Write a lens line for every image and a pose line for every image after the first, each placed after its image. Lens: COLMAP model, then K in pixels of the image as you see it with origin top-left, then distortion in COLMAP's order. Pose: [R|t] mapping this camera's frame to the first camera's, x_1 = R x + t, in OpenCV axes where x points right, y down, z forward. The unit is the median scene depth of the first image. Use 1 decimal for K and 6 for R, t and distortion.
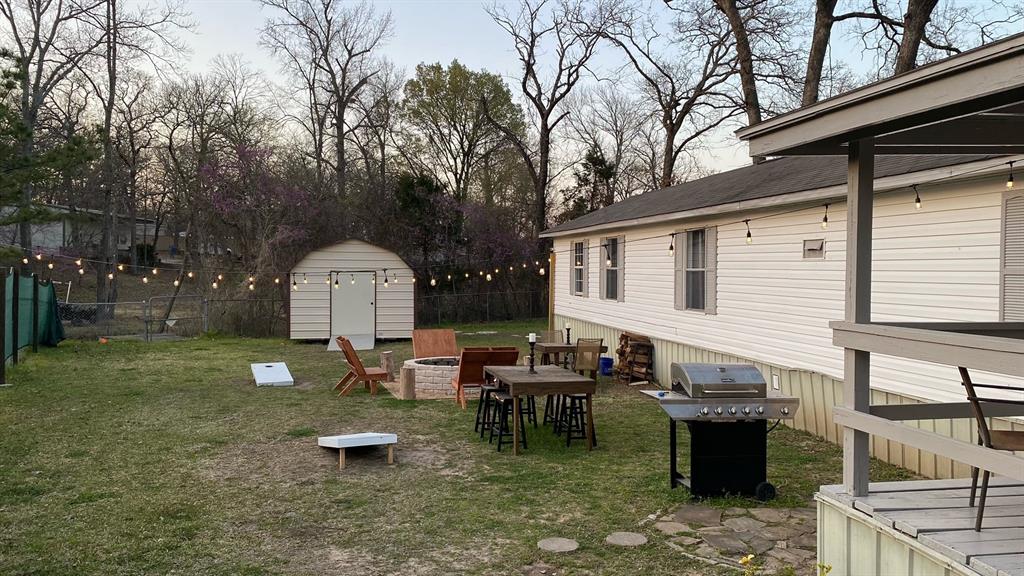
lens RADIAL K [[772.8, 0, 517.5], [0, 772.8, 290.3], [0, 0, 1]] dist [-0.046936, 0.039462]
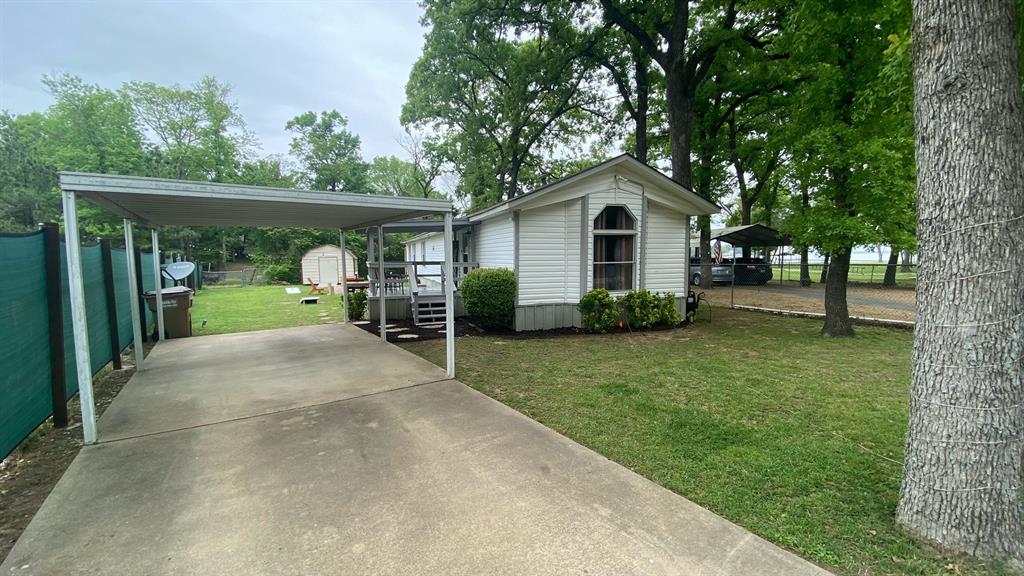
lens RADIAL K [[408.1, 0, 519.1], [0, 408.1, 298.1], [0, 0, 1]] dist [-0.017337, -0.006455]
pose [[0.987704, -0.029381, 0.153547, 0.215284], [0.017785, 0.996922, 0.076358, 0.021567], [-0.155318, -0.072689, 0.985187, -0.483368]]
